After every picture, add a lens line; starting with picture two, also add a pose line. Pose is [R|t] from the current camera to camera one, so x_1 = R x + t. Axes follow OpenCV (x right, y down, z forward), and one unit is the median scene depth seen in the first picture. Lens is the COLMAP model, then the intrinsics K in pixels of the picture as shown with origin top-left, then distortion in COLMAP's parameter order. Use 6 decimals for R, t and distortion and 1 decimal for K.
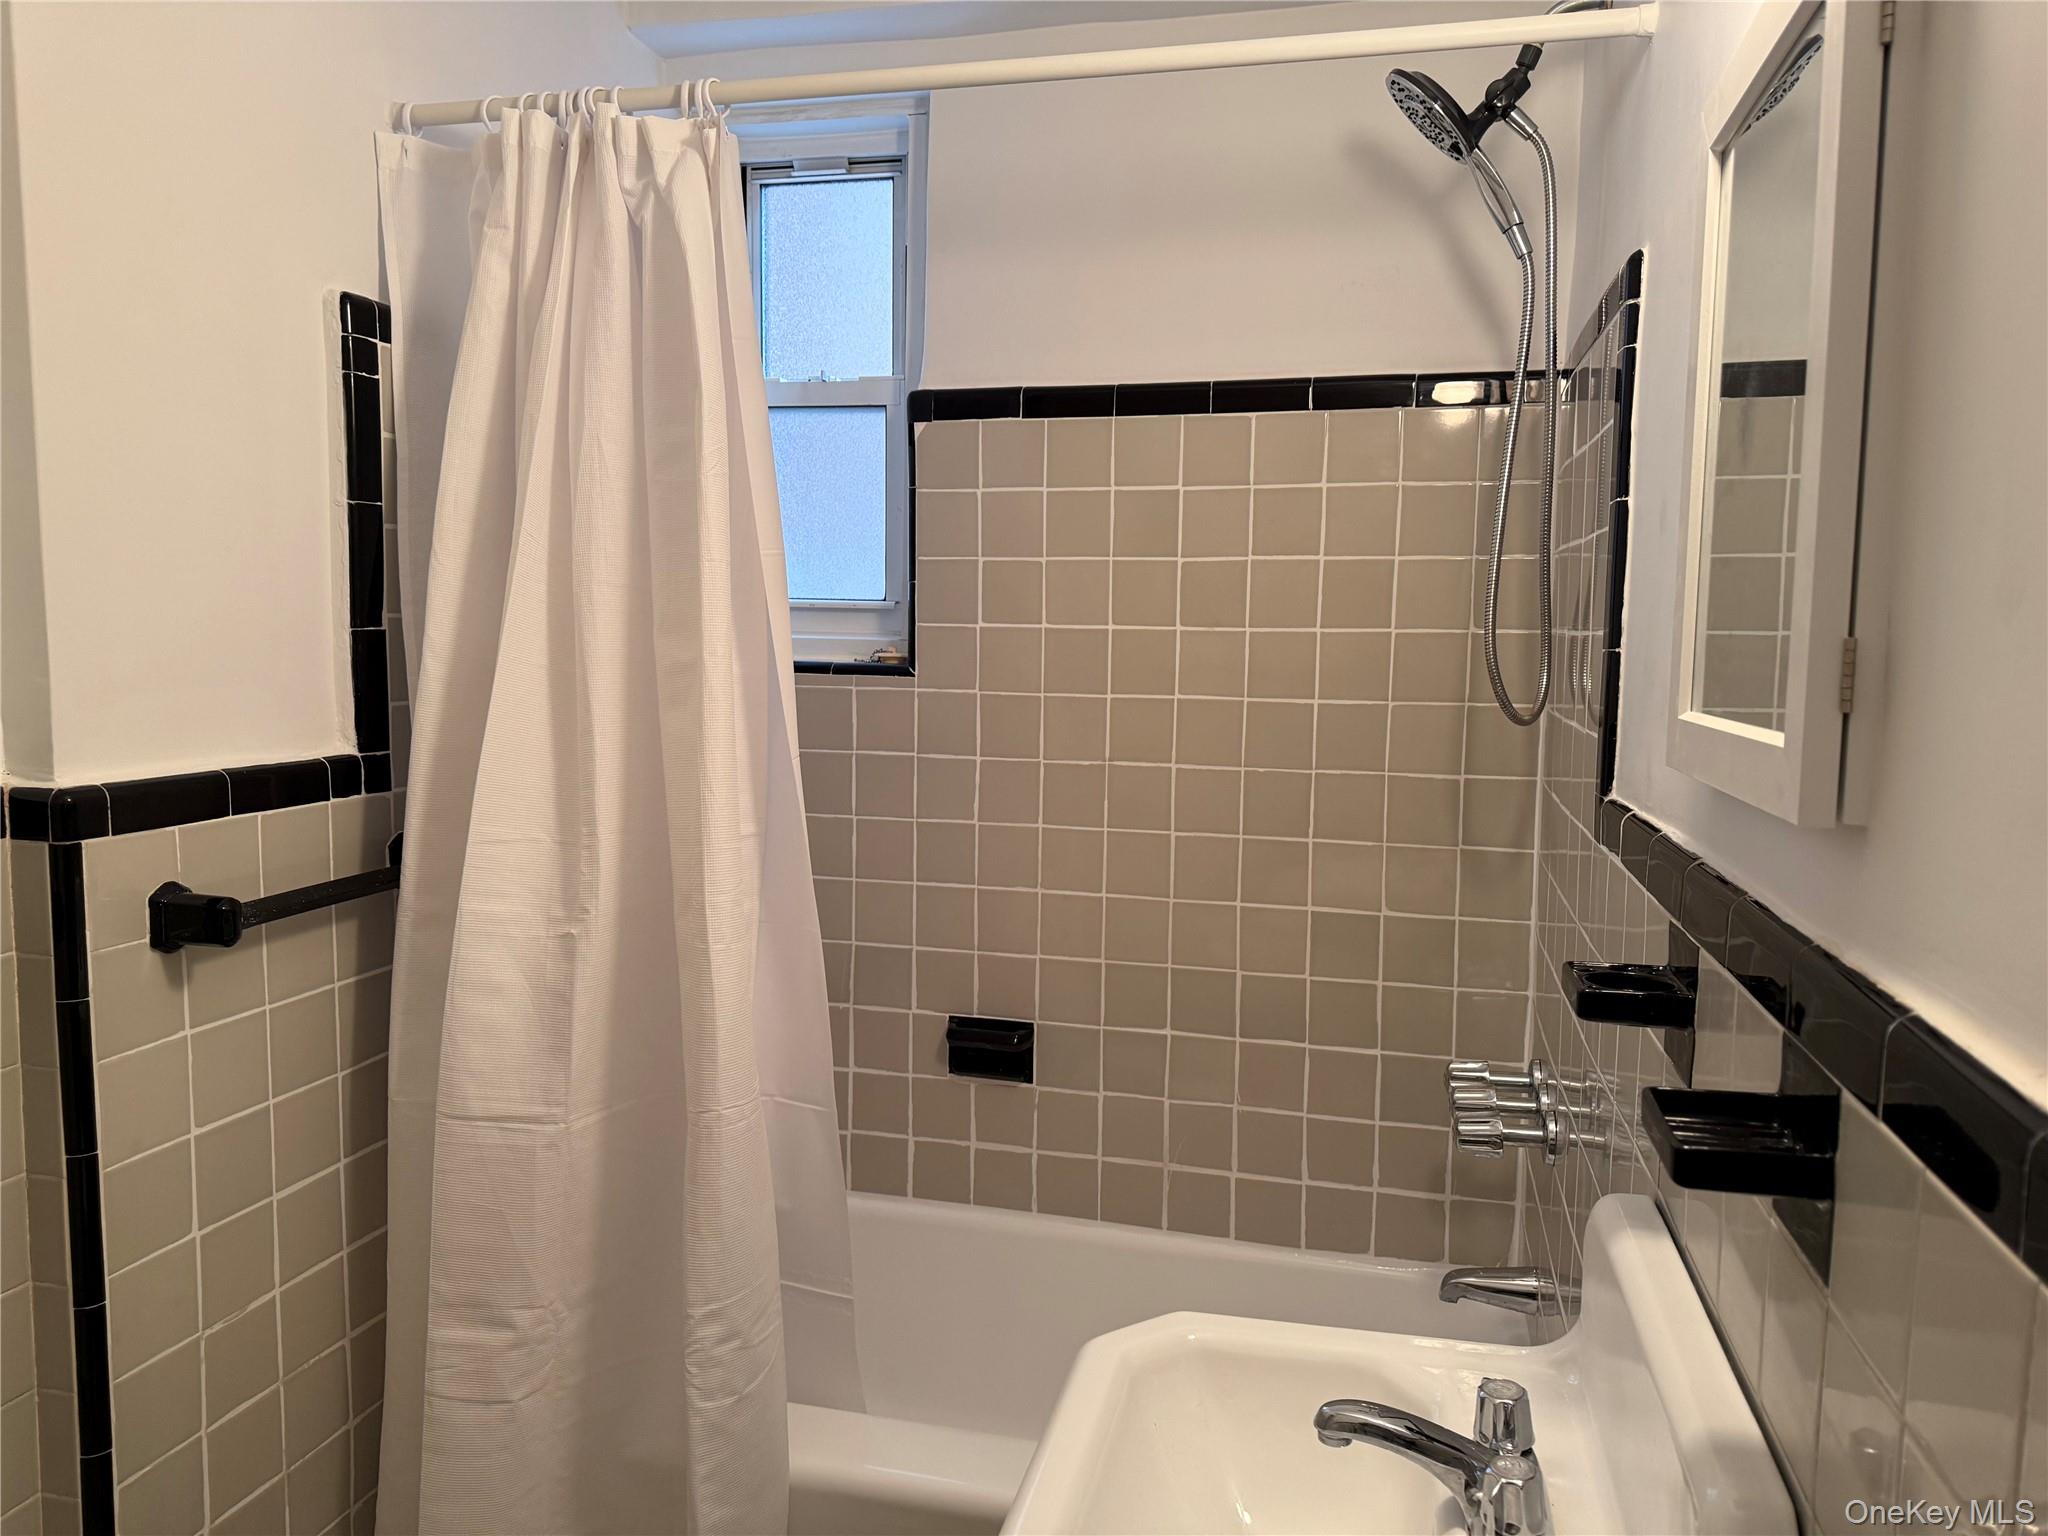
lens RADIAL K [[1453.7, 0, 1024.0], [0, 1453.7, 768.0], [0, 0, 1]] dist [0.180939, -0.352757]
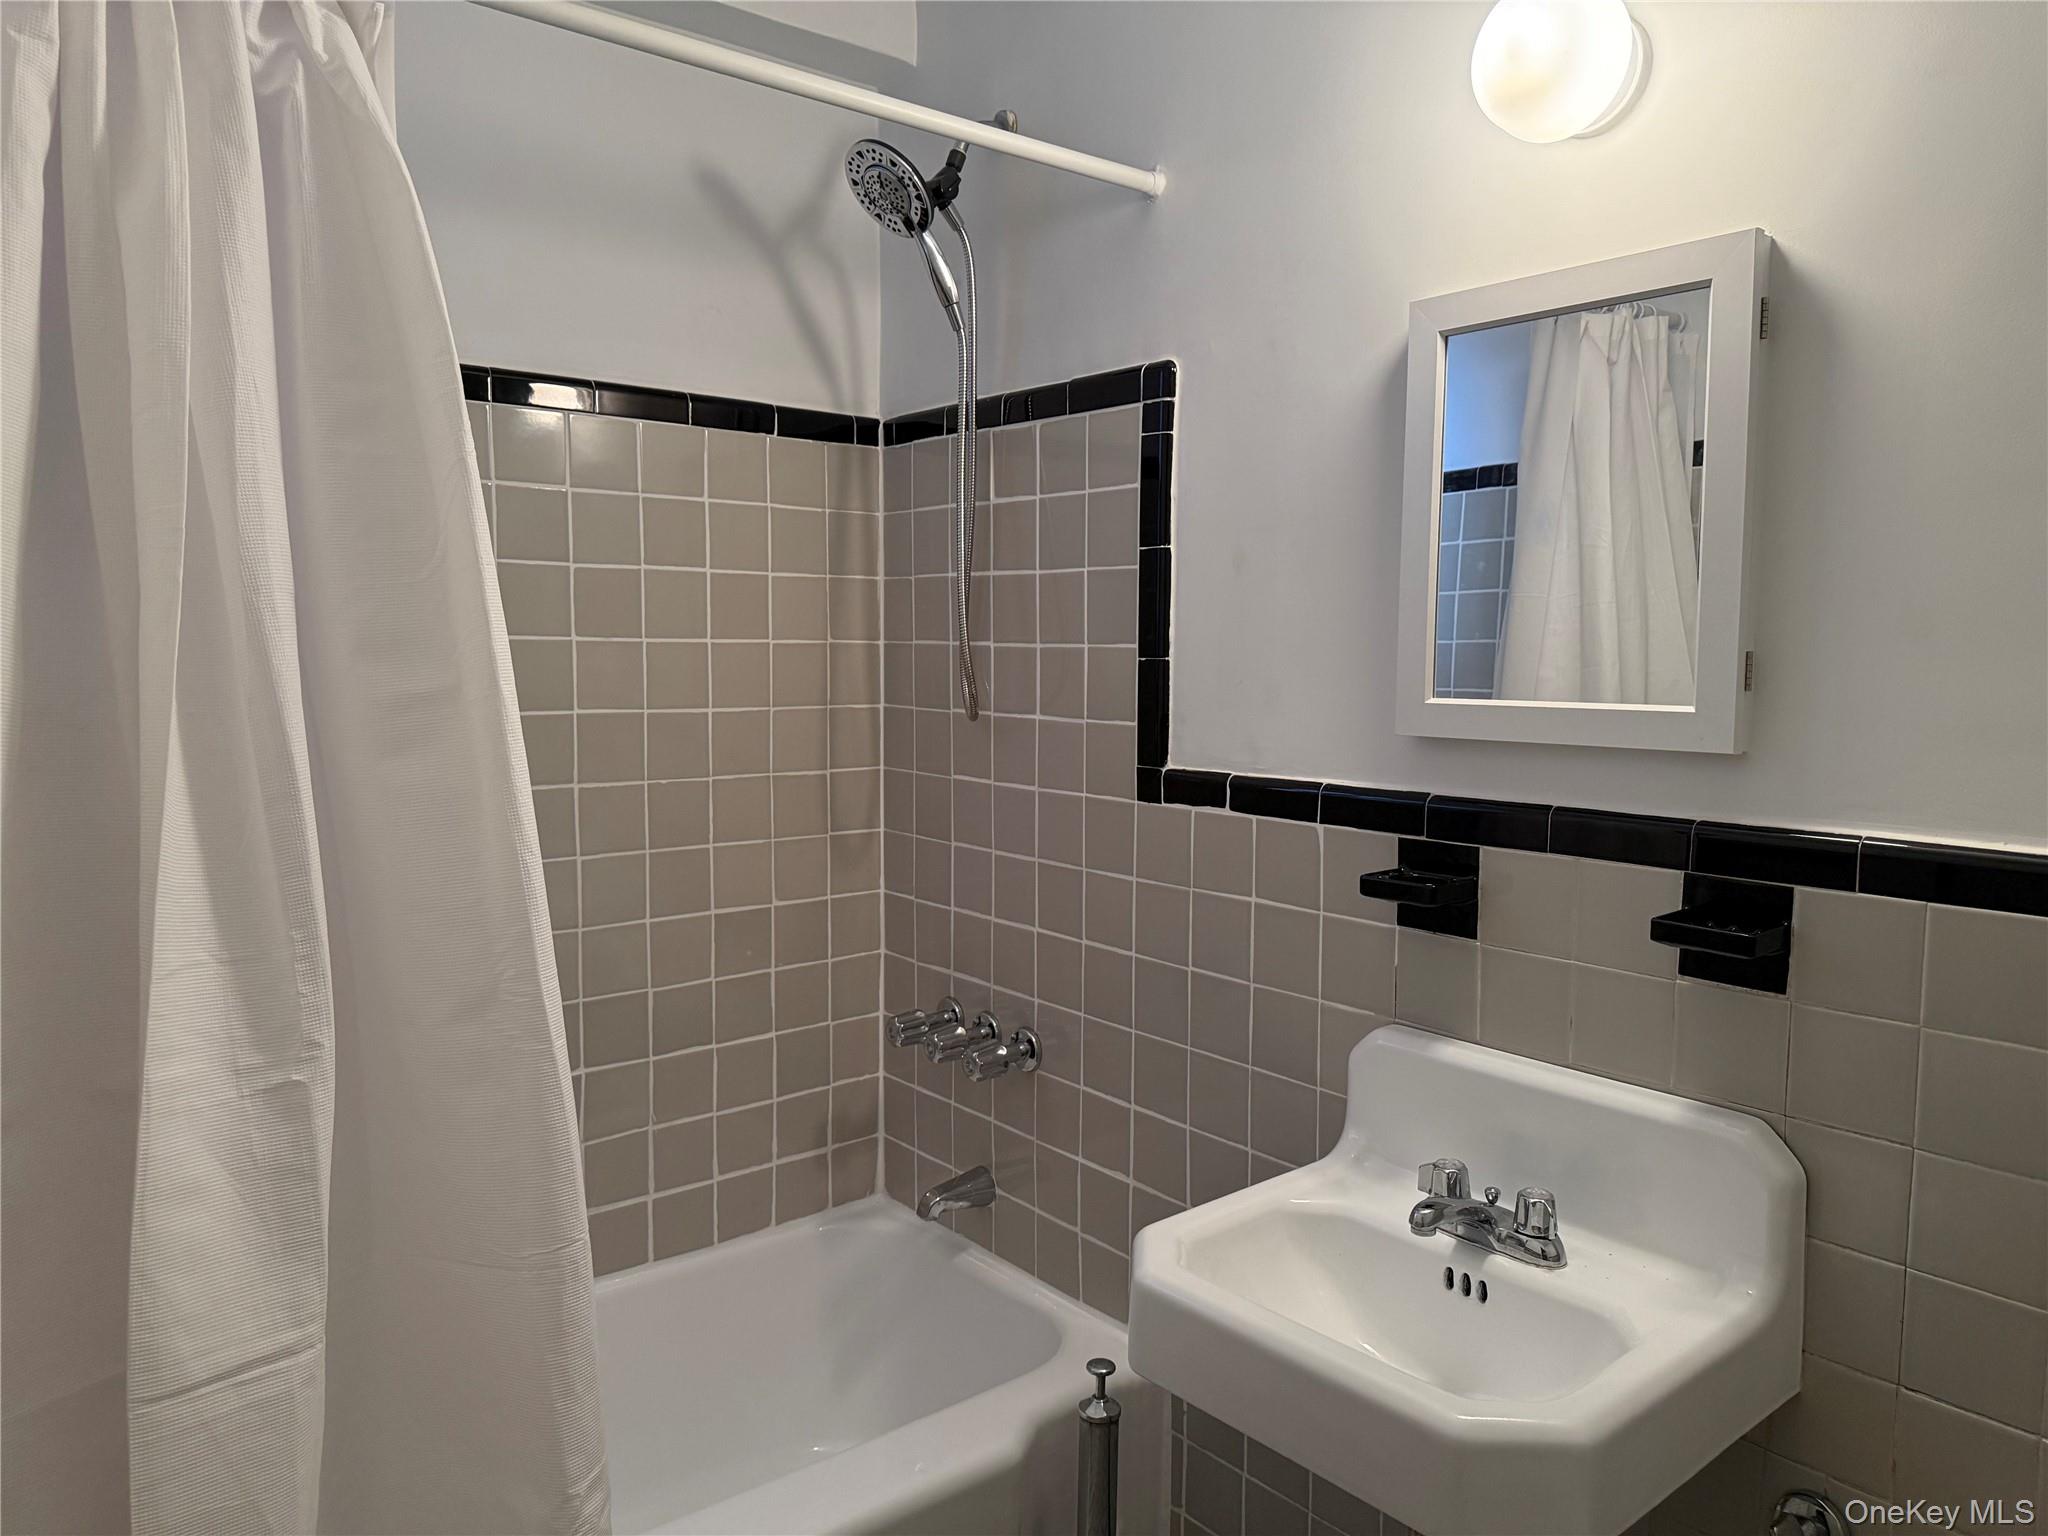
lens RADIAL K [[1459.1, 0, 1024.0], [0, 1459.1, 768.0], [0, 0, 1]] dist [0.060995, -0.074628]
pose [[0.588787, -0.079349, 0.804384, -0.509917], [0.077606, 0.996122, 0.041457, -0.031289], [-0.804554, 0.038016, 0.592661, 0.224493]]
